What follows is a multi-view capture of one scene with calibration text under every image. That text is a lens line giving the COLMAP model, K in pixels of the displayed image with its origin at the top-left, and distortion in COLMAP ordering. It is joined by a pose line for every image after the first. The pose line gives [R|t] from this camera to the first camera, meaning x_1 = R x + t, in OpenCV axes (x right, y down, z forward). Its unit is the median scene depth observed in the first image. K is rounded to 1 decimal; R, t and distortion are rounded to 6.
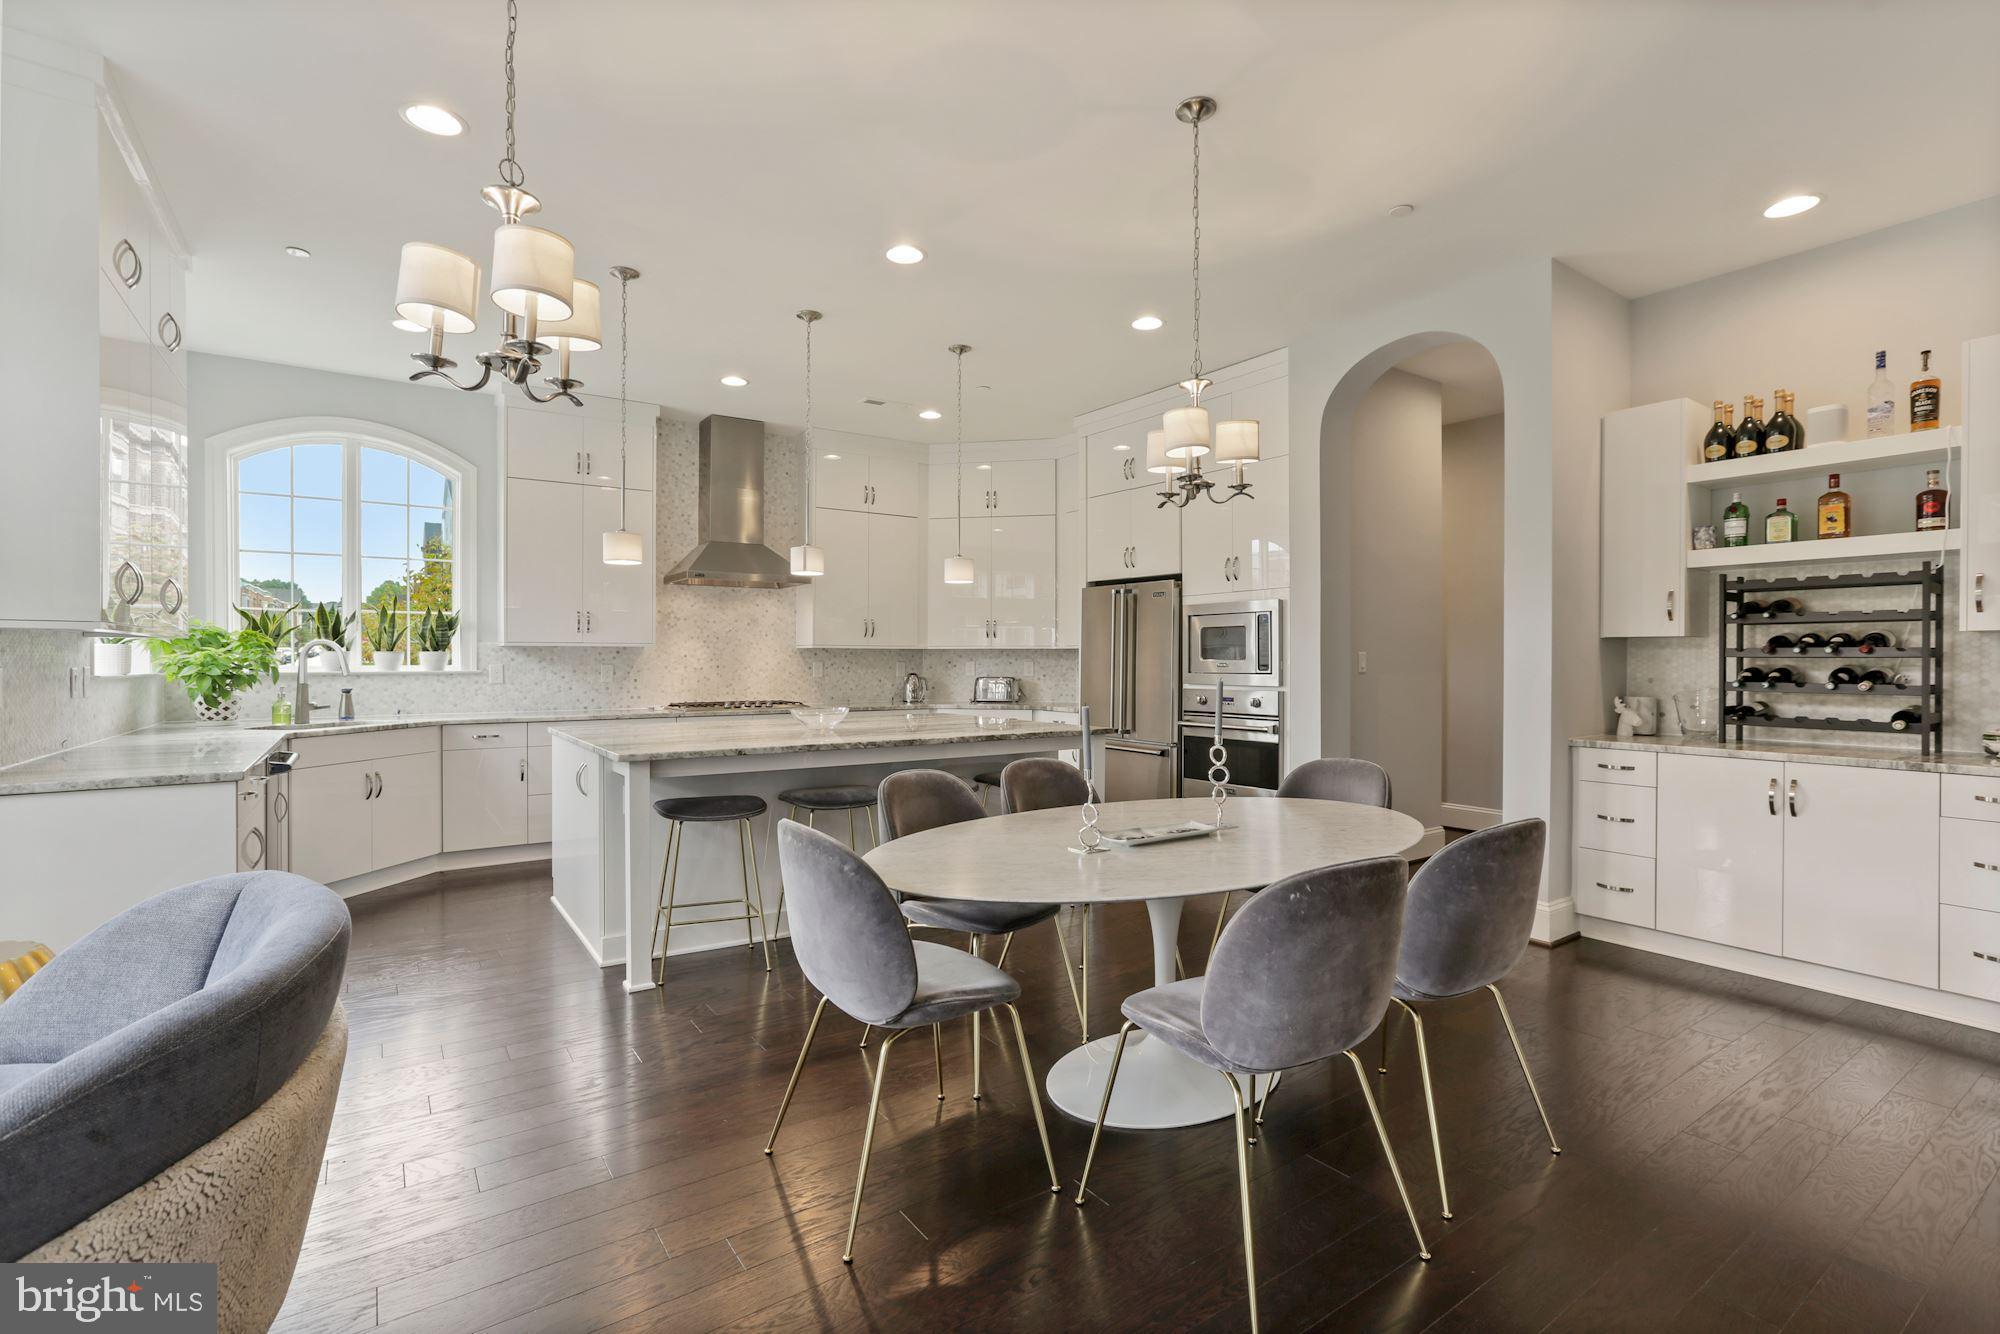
lens RADIAL K [[905.2, 0, 994.9], [0, 905.2, 677.5], [0, 0, 1]] dist [-0.035849, 0.024378]
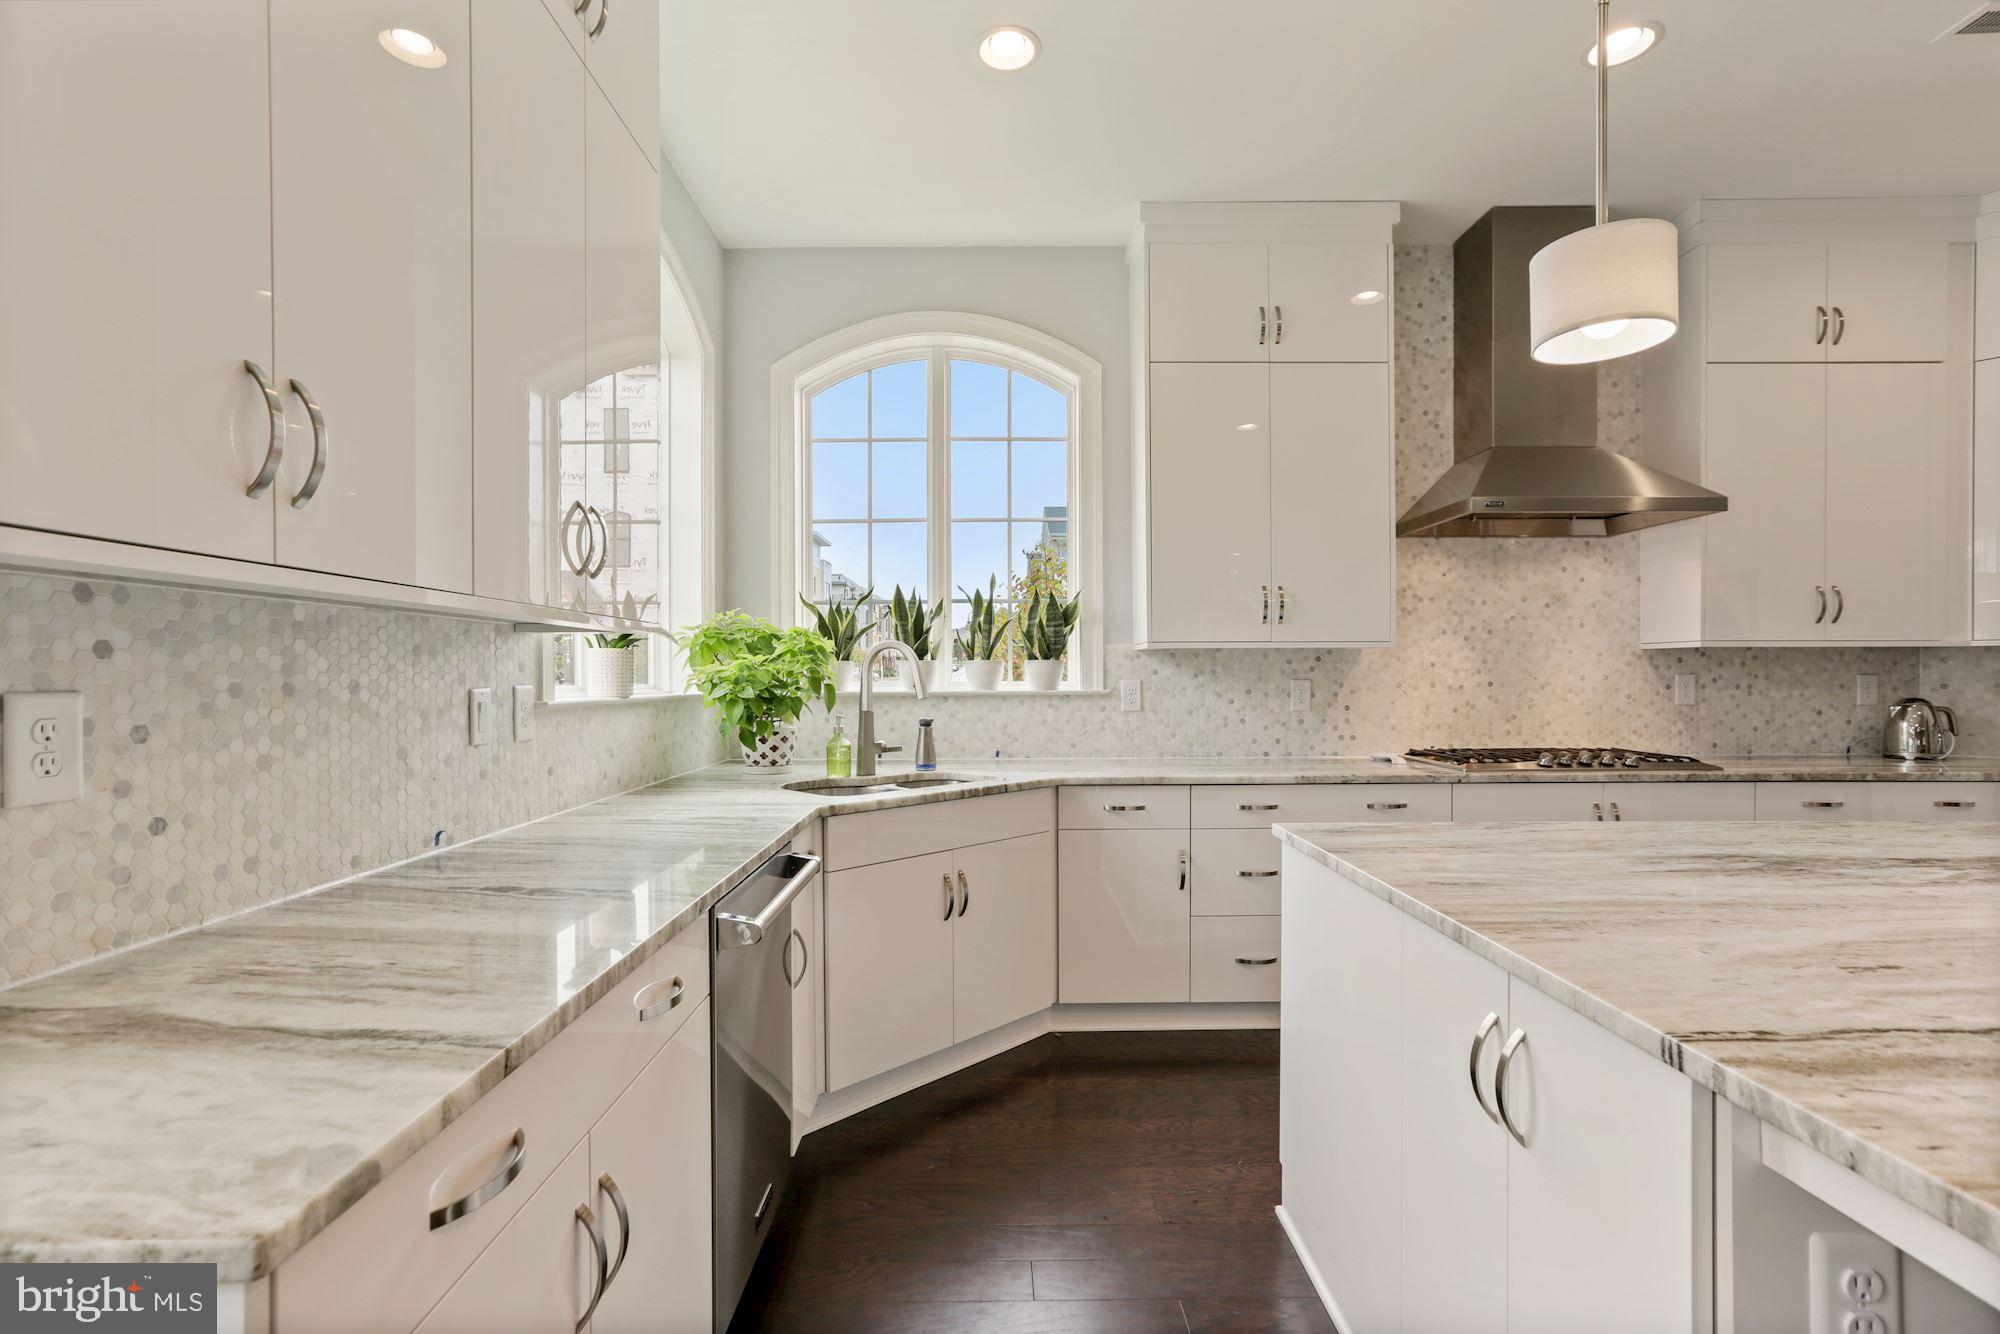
lens RADIAL K [[905.2, 0, 994.9], [0, 905.2, 677.5], [0, 0, 1]] dist [-0.035849, 0.024378]
pose [[0.824013, -0.001724, -0.566568, -0.295875], [-0.007108, 0.999885, -0.013381, -0.007841], [0.566526, 0.015053, 0.823906, 0.458634]]
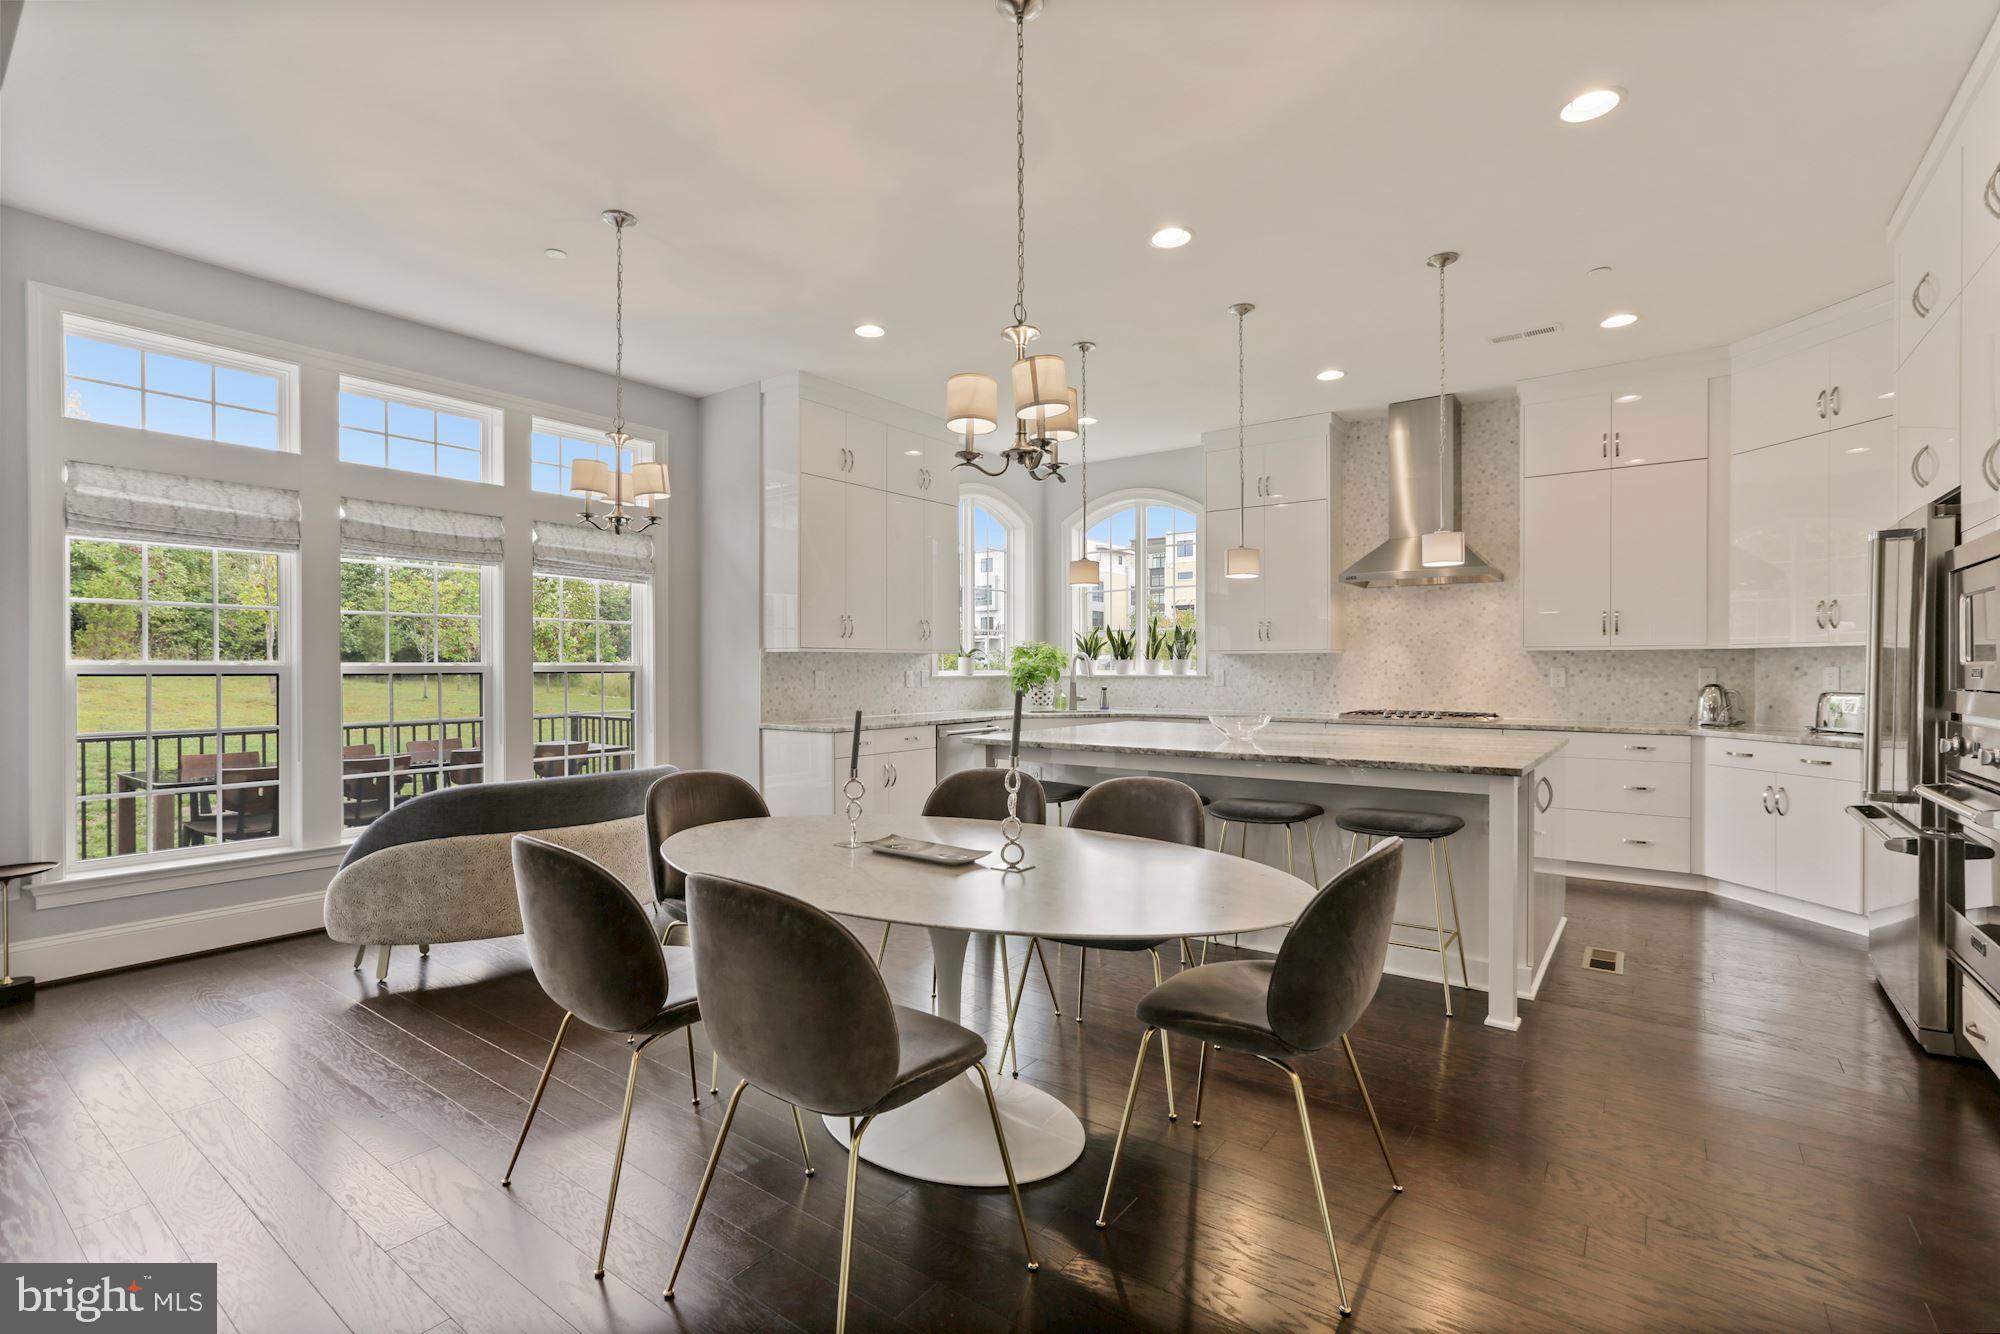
lens RADIAL K [[910.2, 0, 1003.0], [0, 910.2, 673.3], [0, 0, 1]] dist [-0.031486, 0.024751]
pose [[0.322799, 0.005110, -0.946454, 0.511592], [-0.015910, 0.999873, -0.000028, -0.005755], [0.946334, 0.015067, 0.322839, 0.359992]]
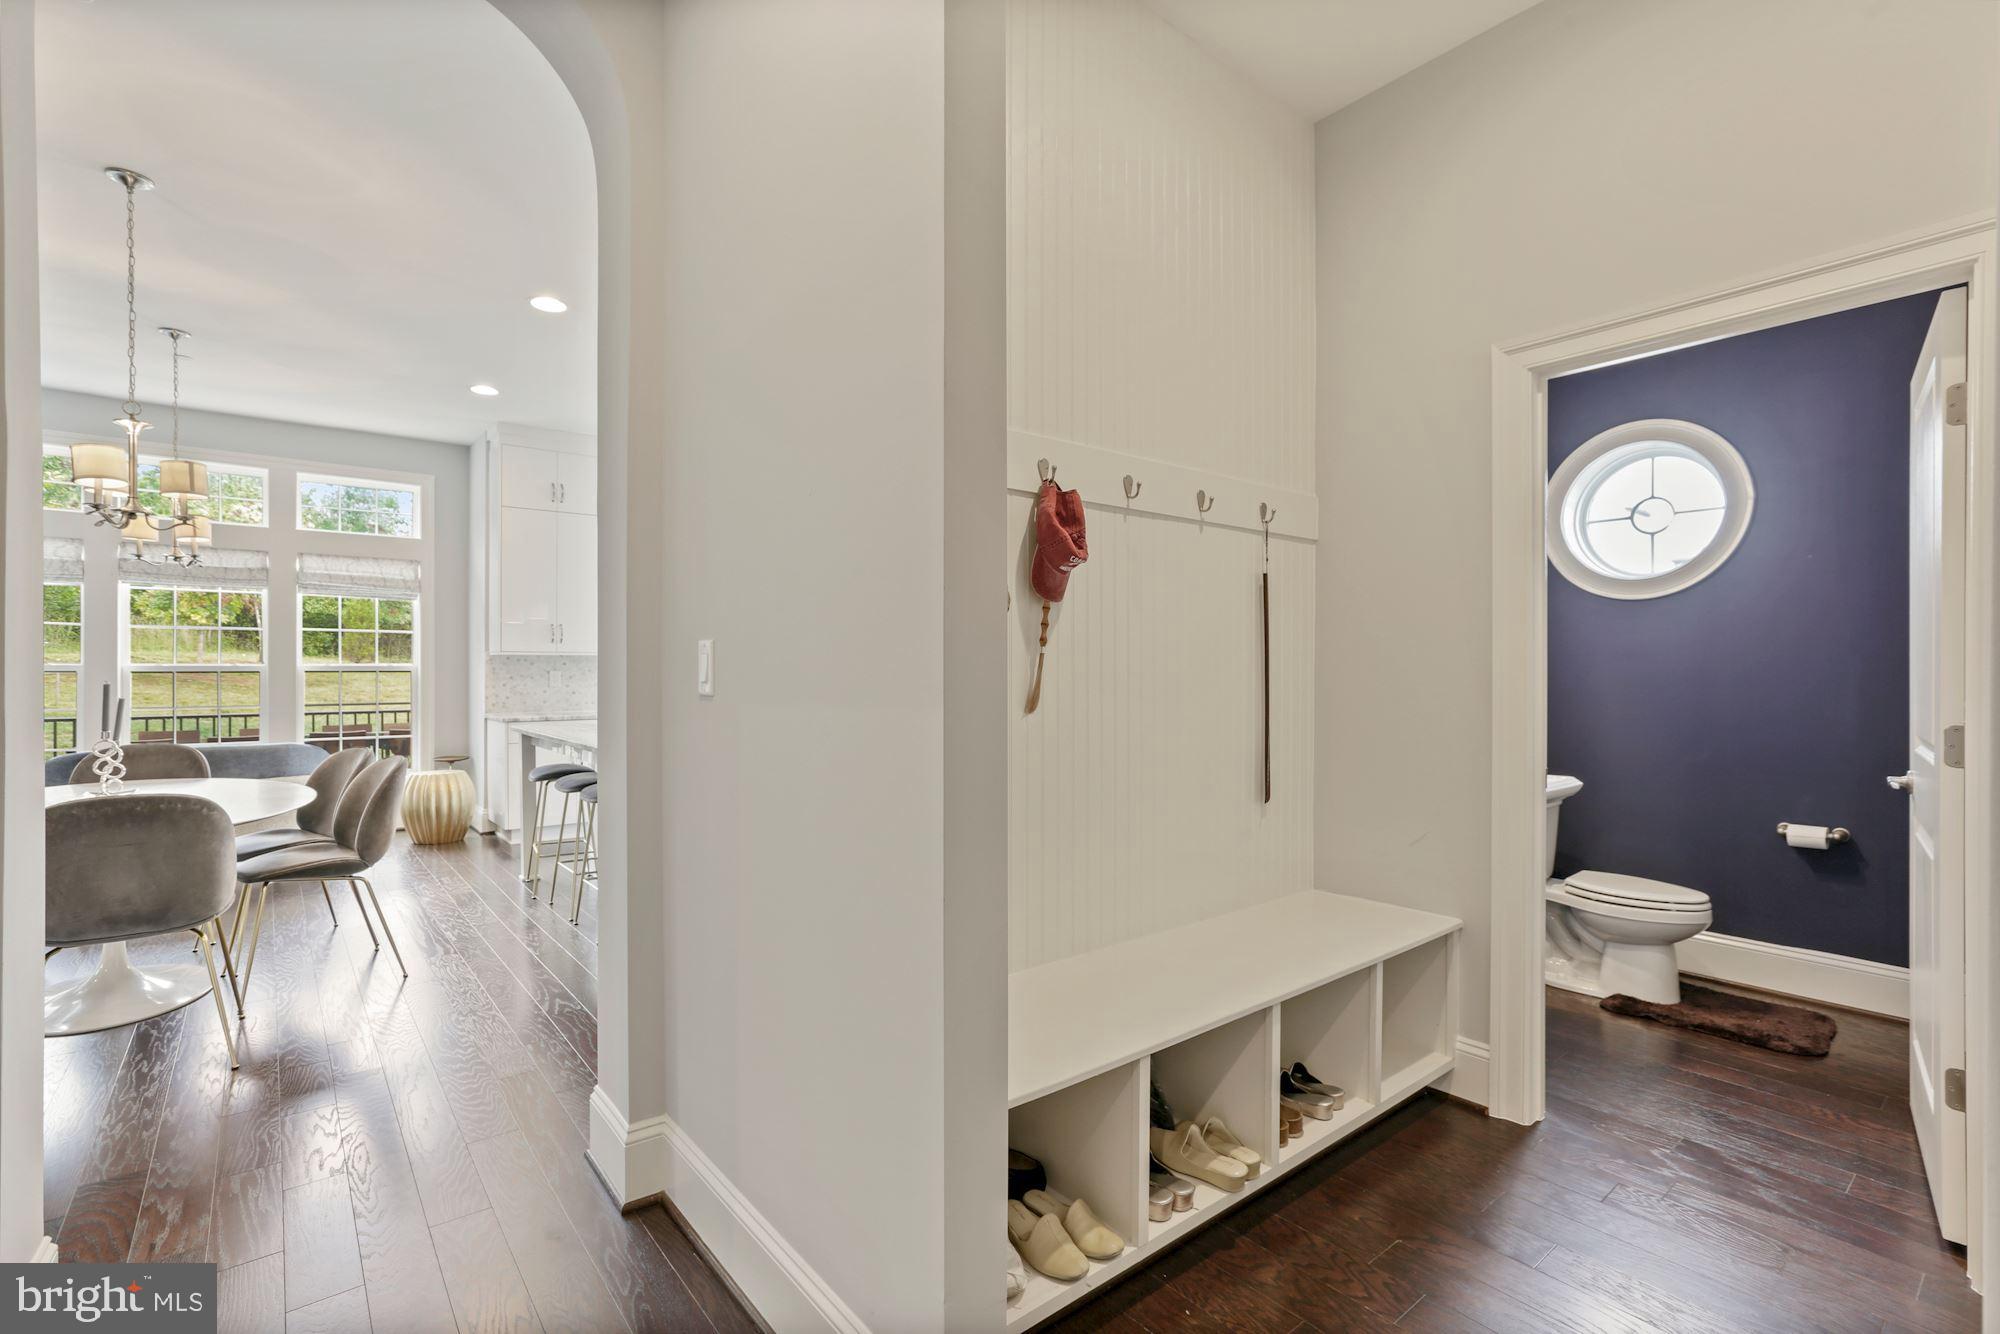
lens RADIAL K [[910.2, 0, 1003.0], [0, 910.2, 673.3], [0, 0, 1]] dist [-0.031486, 0.024751]
pose [[0.085326, 0.003192, -0.996348, 0.736945], [-0.019400, 0.999811, 0.001542, -0.015690], [0.996164, 0.019197, 0.085371, 1.005961]]
